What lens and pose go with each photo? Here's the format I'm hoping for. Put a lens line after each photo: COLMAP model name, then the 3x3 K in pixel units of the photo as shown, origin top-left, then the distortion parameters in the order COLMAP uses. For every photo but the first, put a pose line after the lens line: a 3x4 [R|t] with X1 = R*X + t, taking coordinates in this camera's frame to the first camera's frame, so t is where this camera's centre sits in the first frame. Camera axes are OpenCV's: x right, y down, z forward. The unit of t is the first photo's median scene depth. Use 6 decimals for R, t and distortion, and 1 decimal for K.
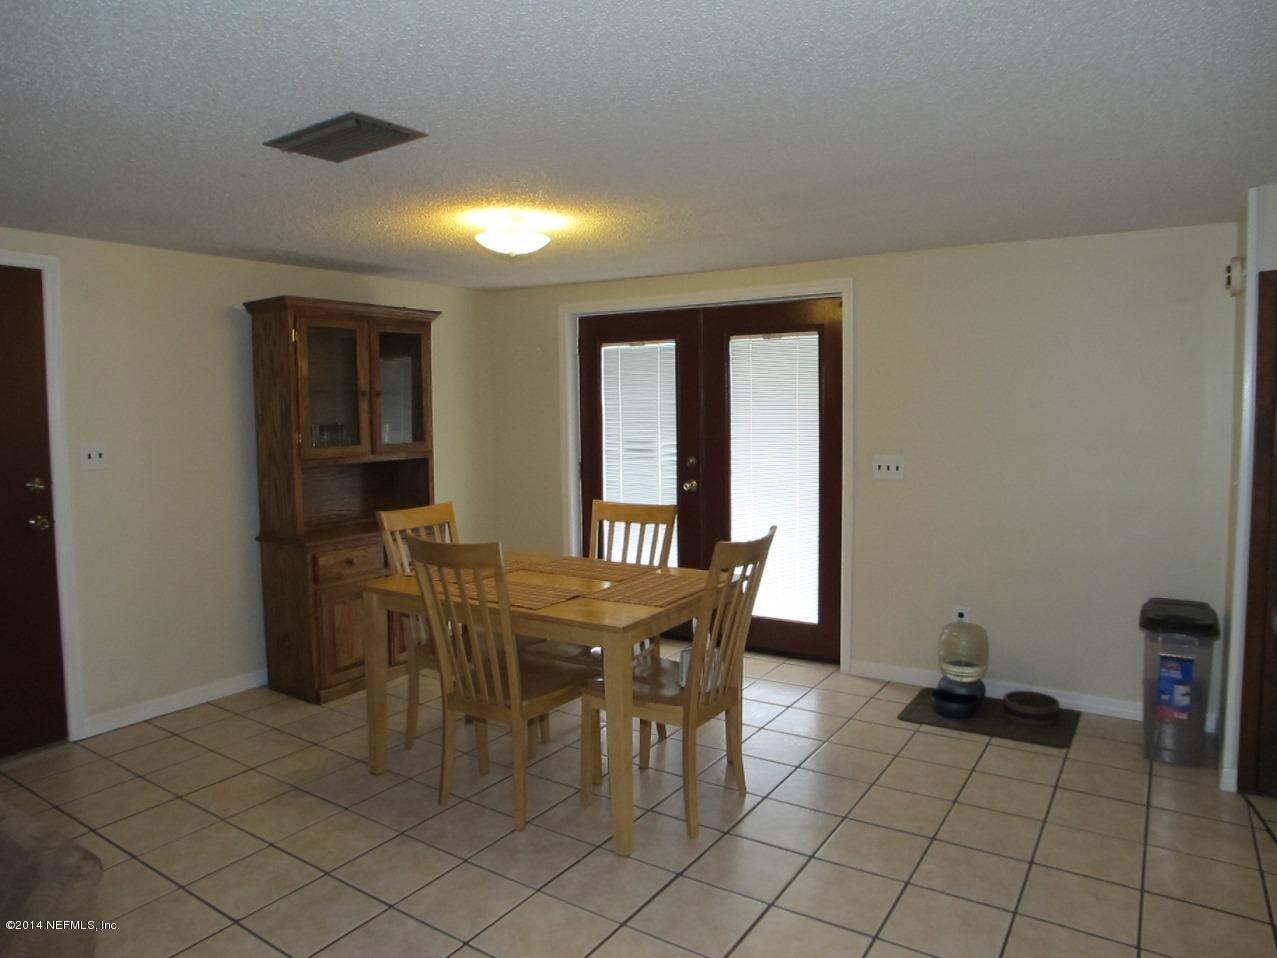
lens RADIAL K [[840.8, 0, 634.8], [0, 840.8, 467.6], [0, 0, 1]] dist [-0.137544, 0.086699]
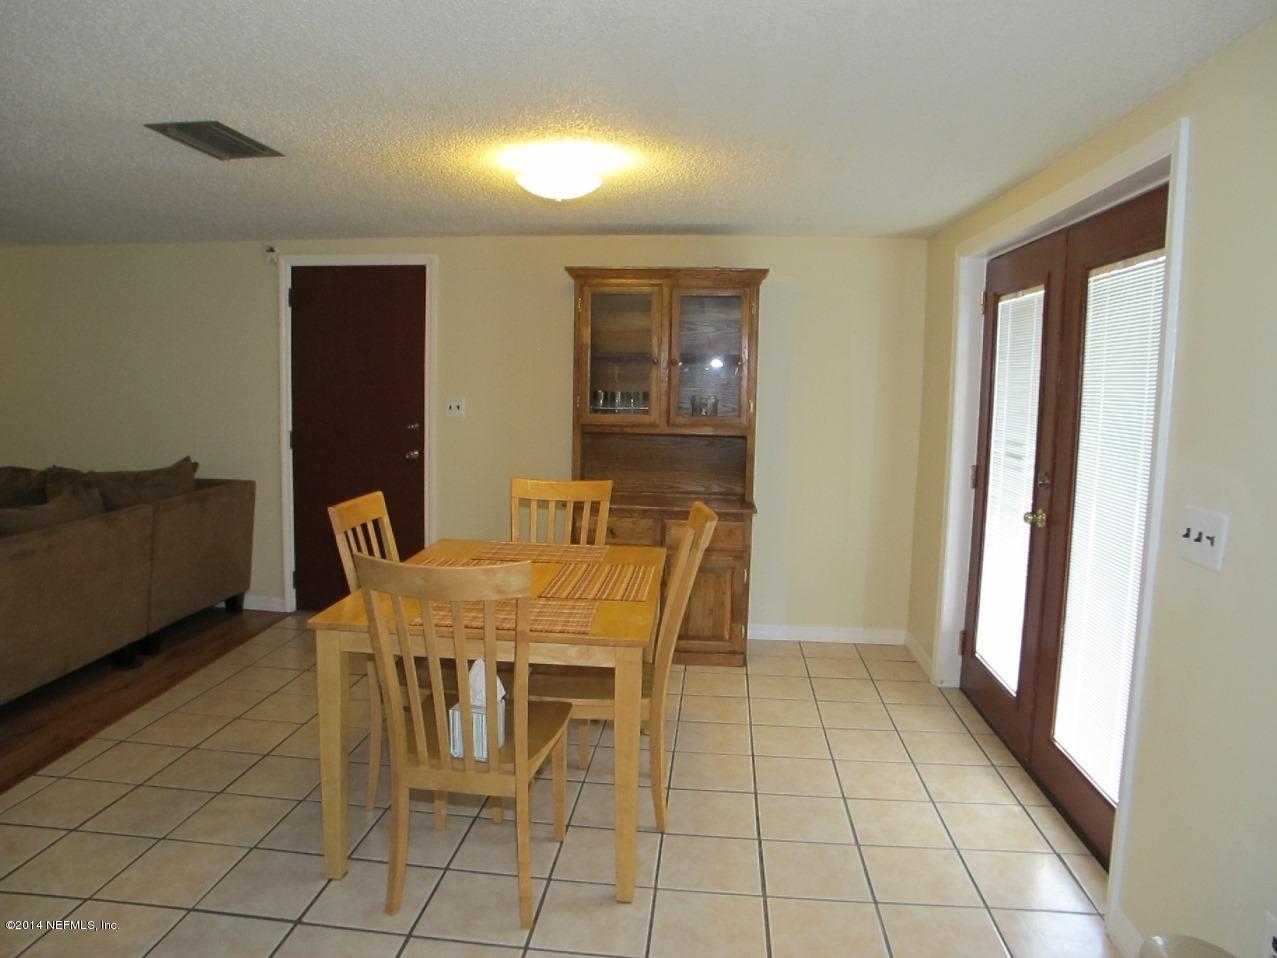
lens RADIAL K [[840.8, 0, 634.8], [0, 840.8, 467.6], [0, 0, 1]] dist [-0.137544, 0.086699]
pose [[0.473921, 0.104114, -0.874391, 0.537469], [-0.095261, 0.993220, 0.066631, -0.031603], [0.875399, 0.051717, 0.480626, 0.537438]]
